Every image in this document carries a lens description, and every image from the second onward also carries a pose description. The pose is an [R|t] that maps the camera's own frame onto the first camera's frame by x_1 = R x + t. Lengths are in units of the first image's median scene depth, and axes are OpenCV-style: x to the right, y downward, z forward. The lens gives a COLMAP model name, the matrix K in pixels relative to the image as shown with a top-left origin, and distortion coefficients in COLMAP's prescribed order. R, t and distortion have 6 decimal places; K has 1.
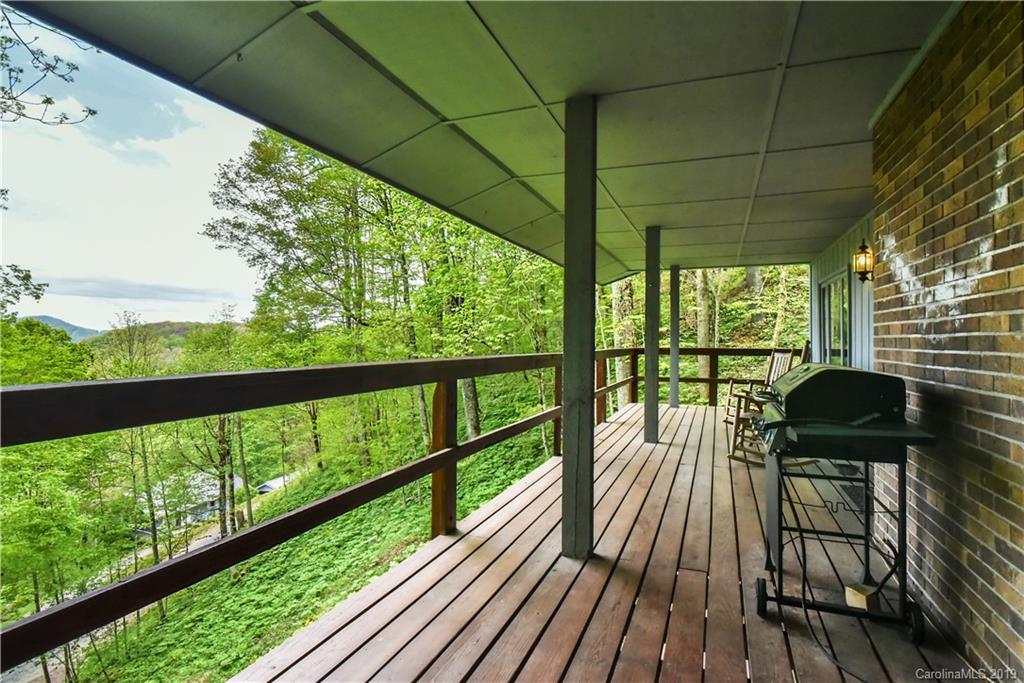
lens RADIAL K [[522.6, 0, 511.8], [0, 522.6, 338.4], [0, 0, 1]] dist [-0.010887, 0.000132]
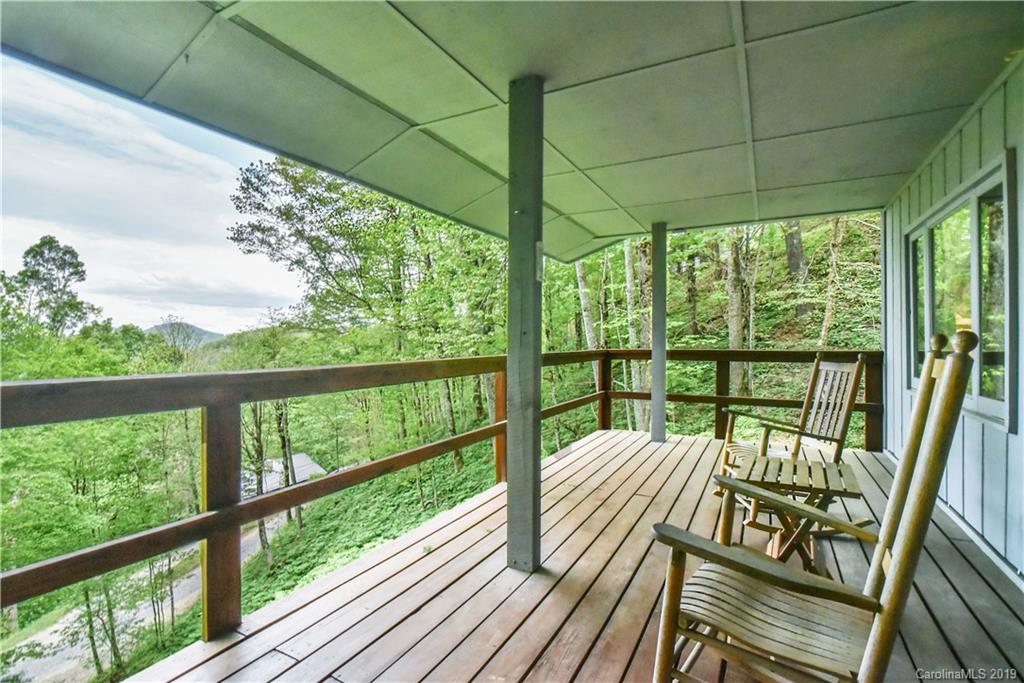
lens RADIAL K [[475.7, 0, 513.7], [0, 475.7, 342.7], [0, 0, 1]] dist [-0.020178, 0.001253]
pose [[0.993523, -0.005777, -0.113486, 0.068367], [0.006764, 0.999943, 0.008314, 0.000824], [0.113432, -0.009028, 0.993505, 0.133994]]
